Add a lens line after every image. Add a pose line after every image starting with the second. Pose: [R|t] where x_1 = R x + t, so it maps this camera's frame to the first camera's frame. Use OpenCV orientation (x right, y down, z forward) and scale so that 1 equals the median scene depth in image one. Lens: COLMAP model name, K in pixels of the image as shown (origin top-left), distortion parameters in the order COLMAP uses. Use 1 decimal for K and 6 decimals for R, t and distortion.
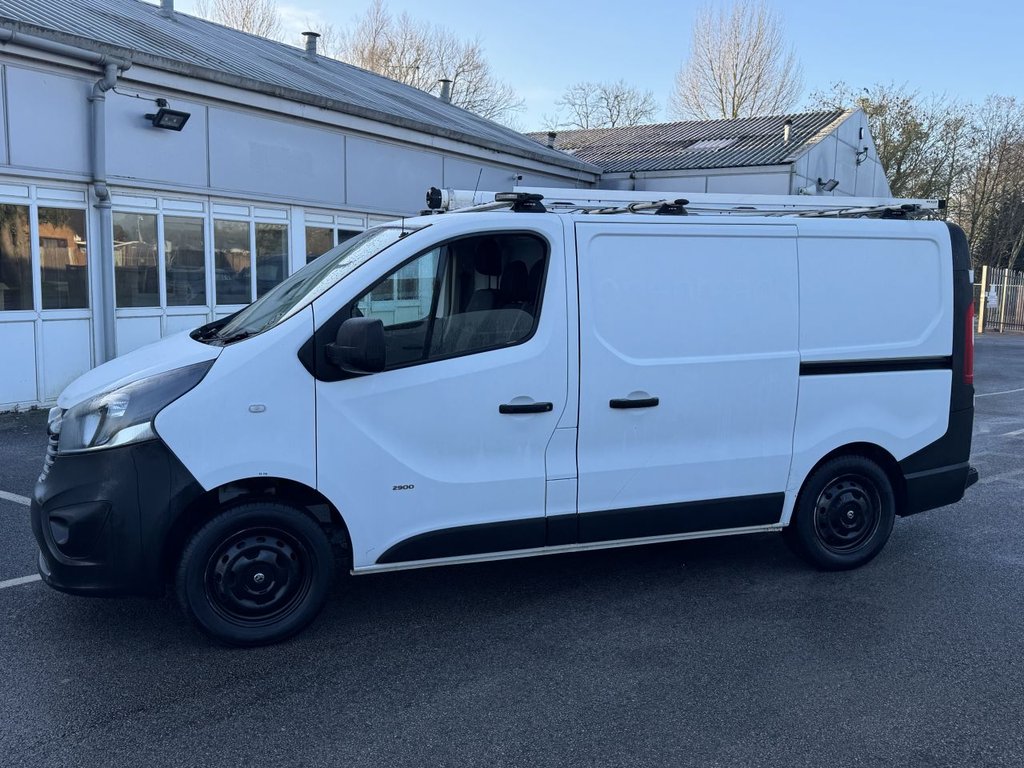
lens RADIAL K [[960.6, 0, 531.5], [0, 960.6, 384.4], [0, 0, 1]] dist [0.057194, -0.025445]
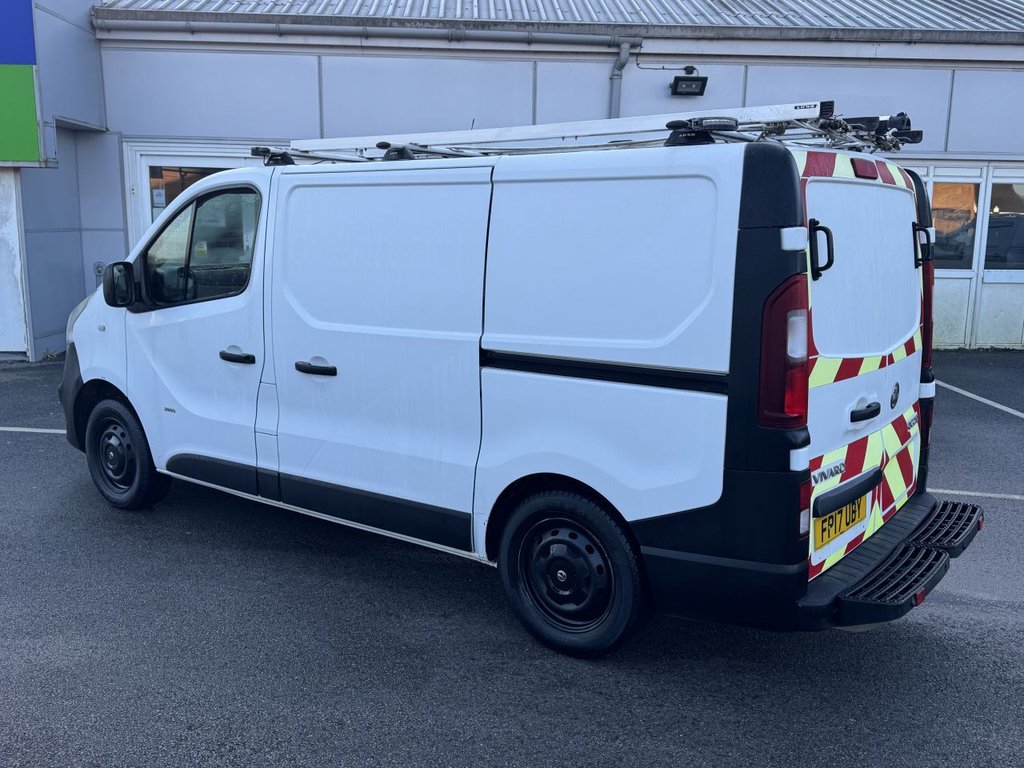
lens RADIAL K [[960.6, 0, 531.5], [0, 960.6, 384.4], [0, 0, 1]] dist [0.057194, -0.025445]
pose [[0.535334, 0.137167, -0.833428, 0.879105], [-0.106743, 0.989801, 0.094340, -0.066762], [0.837868, 0.038459, 0.544516, 0.592470]]
